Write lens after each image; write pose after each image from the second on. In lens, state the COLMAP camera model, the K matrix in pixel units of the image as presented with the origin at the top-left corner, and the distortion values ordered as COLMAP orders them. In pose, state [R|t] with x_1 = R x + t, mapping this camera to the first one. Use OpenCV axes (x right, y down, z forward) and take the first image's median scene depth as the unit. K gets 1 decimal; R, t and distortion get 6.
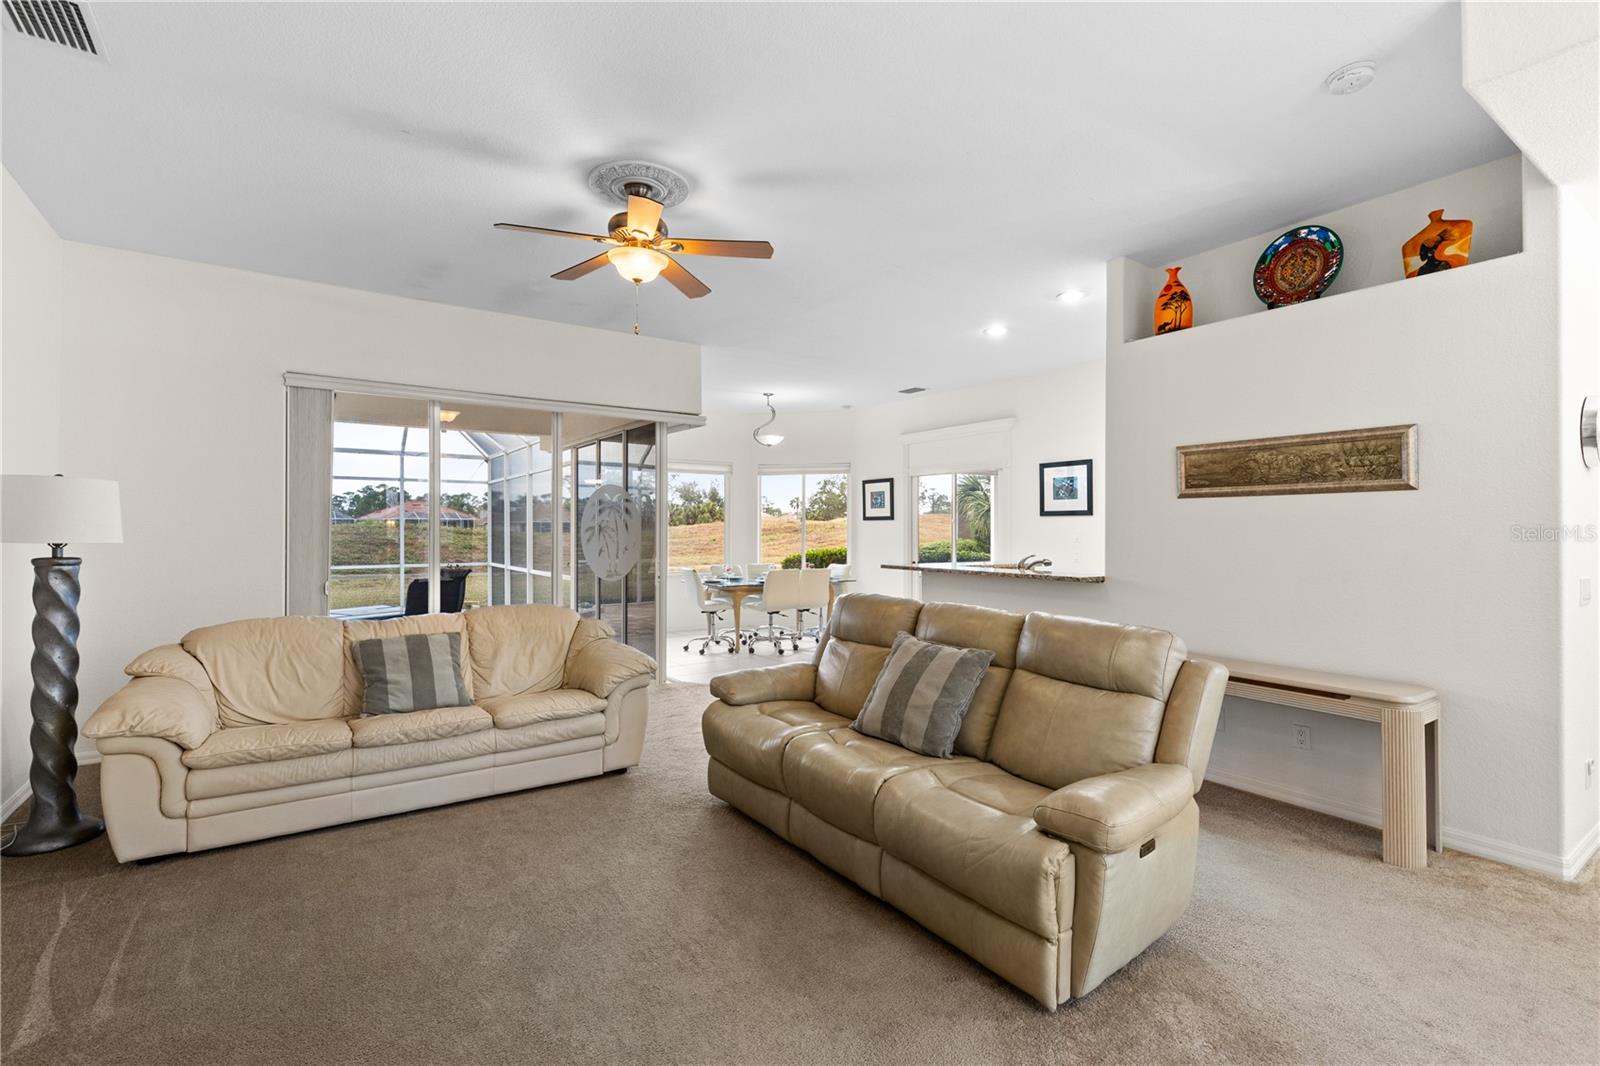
lens RADIAL K [[726.9, 0, 805.7], [0, 726.9, 526.5], [0, 0, 1]] dist [0.010986, -0.003972]
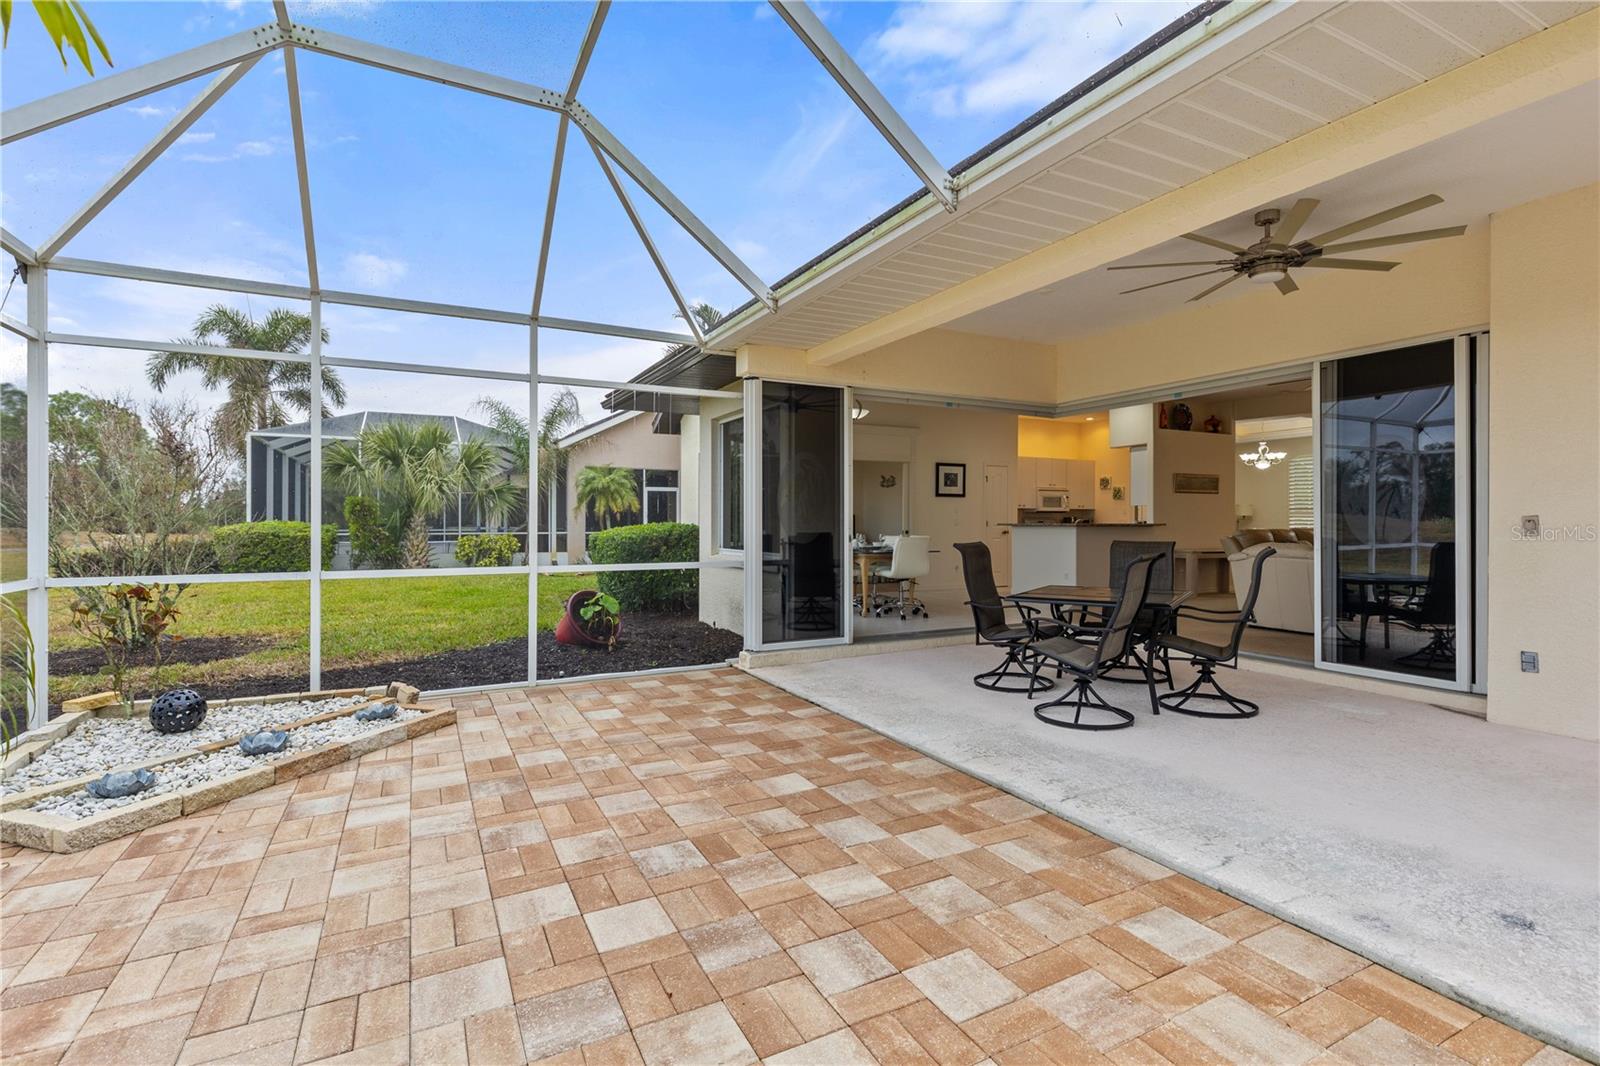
lens RADIAL K [[726.9, 0, 803.7], [0, 726.9, 518.6], [0, 0, 1]] dist [0.010986, -0.003972]
pose [[0.141898, 0.000379, 0.989881, -2.561327], [-0.005733, 0.999983, 0.000439, 0.069731], [-0.989865, -0.005738, 0.141898, 2.157114]]
